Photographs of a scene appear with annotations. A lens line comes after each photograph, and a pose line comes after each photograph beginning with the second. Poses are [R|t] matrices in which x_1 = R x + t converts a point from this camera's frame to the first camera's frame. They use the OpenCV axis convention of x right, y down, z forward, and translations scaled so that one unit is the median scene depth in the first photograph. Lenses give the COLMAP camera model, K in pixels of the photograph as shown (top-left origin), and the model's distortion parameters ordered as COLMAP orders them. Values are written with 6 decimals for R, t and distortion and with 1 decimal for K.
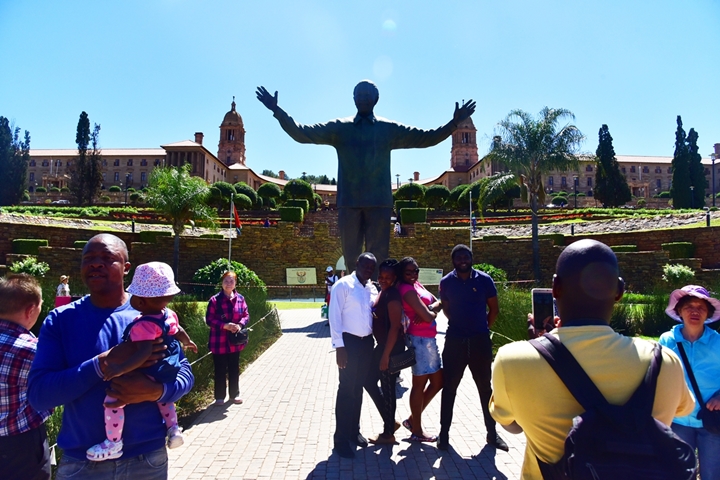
lens RADIAL K [[477.3, 0, 360.0], [0, 477.3, 240.0], [0, 0, 1]] dist [-0.004950, -0.001699]
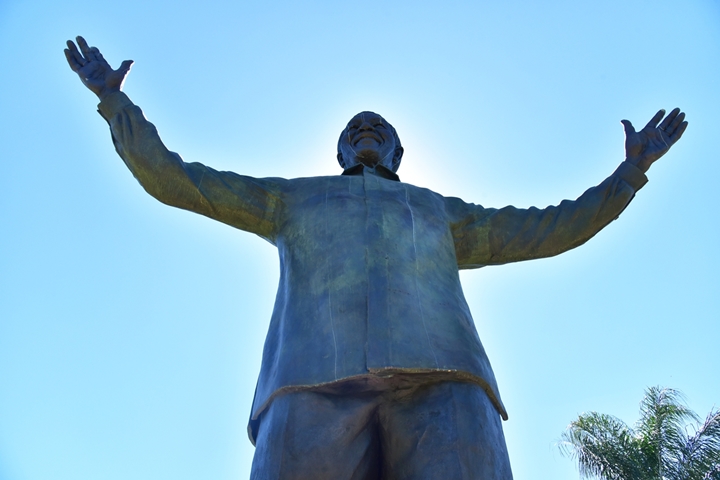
lens RADIAL K [[477.3, 0, 360.0], [0, 477.3, 240.0], [0, 0, 1]] dist [-0.004950, -0.001699]
pose [[0.998195, 0.036559, 0.047653, -0.014137], [0.011318, 0.664699, -0.747026, 0.043150], [-0.058985, 0.746216, 0.663085, 0.825074]]
